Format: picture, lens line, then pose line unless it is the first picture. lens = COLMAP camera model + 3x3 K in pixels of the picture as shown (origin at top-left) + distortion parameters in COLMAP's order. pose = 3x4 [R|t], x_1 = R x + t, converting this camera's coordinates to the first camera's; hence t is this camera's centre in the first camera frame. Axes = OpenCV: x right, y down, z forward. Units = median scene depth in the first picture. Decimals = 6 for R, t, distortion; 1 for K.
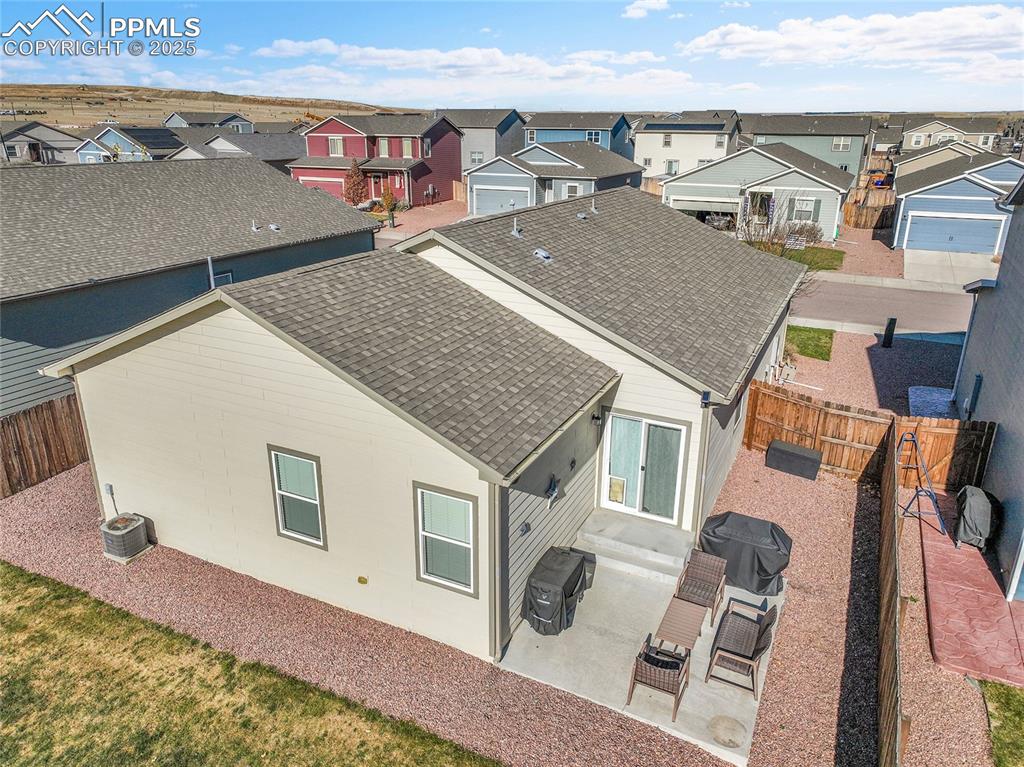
lens RADIAL K [[719.3, 0, 511.5], [0, 719.3, 378.9], [0, 0, 1]] dist [-0.001487, 0.010907]
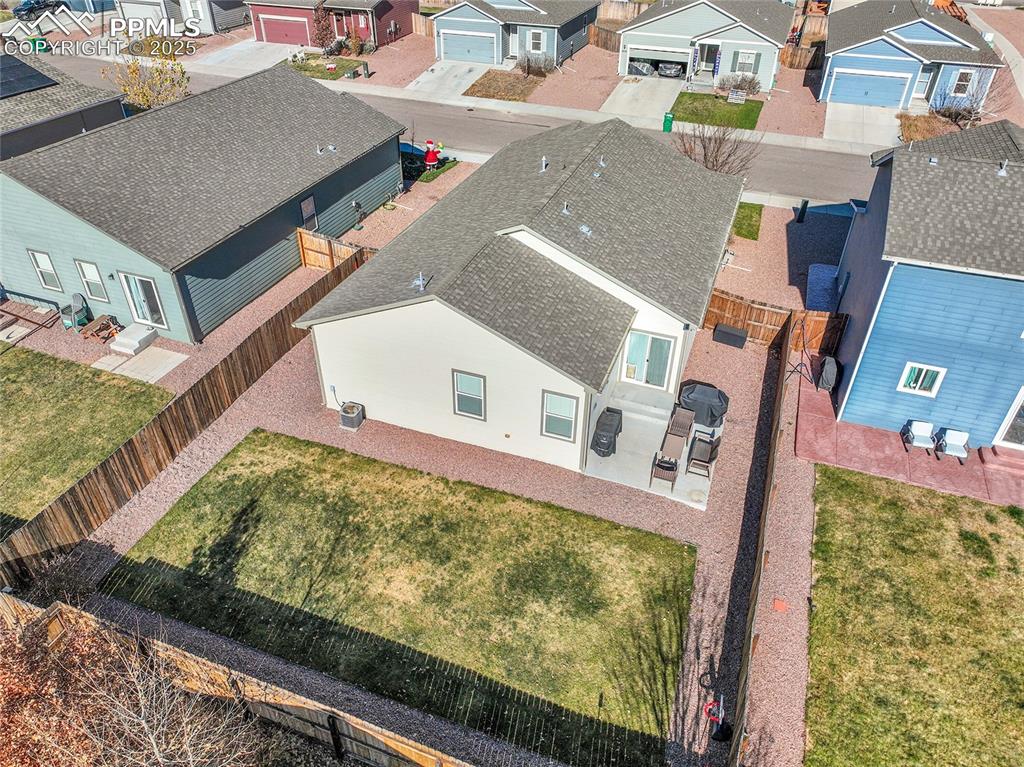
lens RADIAL K [[719.3, 0, 511.5], [0, 719.3, 378.9], [0, 0, 1]] dist [-0.001487, 0.010907]
pose [[0.994874, -0.057505, 0.083179, -0.289435], [0.031774, 0.958673, 0.282729, -0.332127], [-0.095999, -0.278637, 0.955587, -0.637734]]
